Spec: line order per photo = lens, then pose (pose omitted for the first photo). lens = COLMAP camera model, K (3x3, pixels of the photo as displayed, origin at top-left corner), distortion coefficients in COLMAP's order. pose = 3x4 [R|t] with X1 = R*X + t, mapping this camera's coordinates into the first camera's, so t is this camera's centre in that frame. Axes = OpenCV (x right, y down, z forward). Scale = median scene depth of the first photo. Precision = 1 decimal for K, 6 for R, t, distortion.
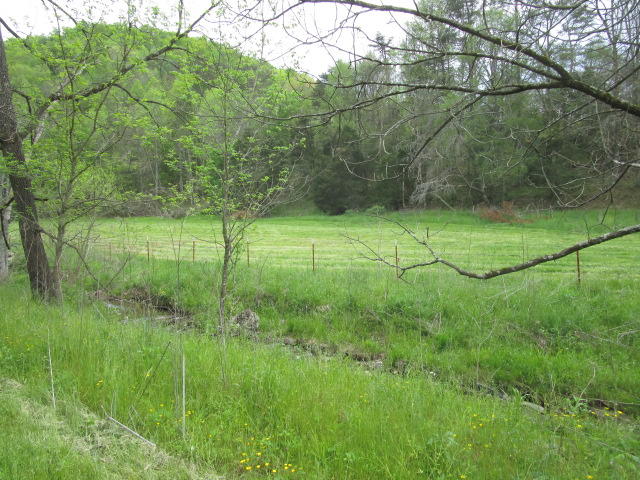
lens RADIAL K [[476.1, 0, 320.0], [0, 476.1, 240.3], [0, 0, 1]] dist [-0.012751, 0.001774]
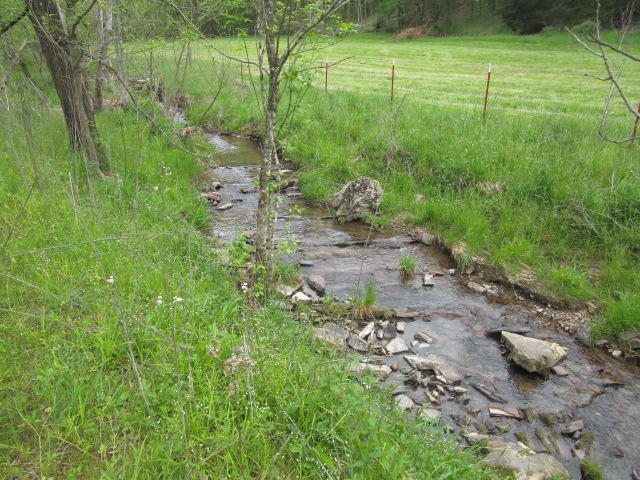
lens RADIAL K [[476.1, 0, 321.0], [0, 476.1, 241.2], [0, 0, 1]] dist [-0.012751, 0.001774]
pose [[0.940826, 0.142983, -0.307250, 0.001131], [-0.026958, 0.935338, 0.352726, 0.000759], [0.337816, -0.323571, 0.883845, 0.234608]]
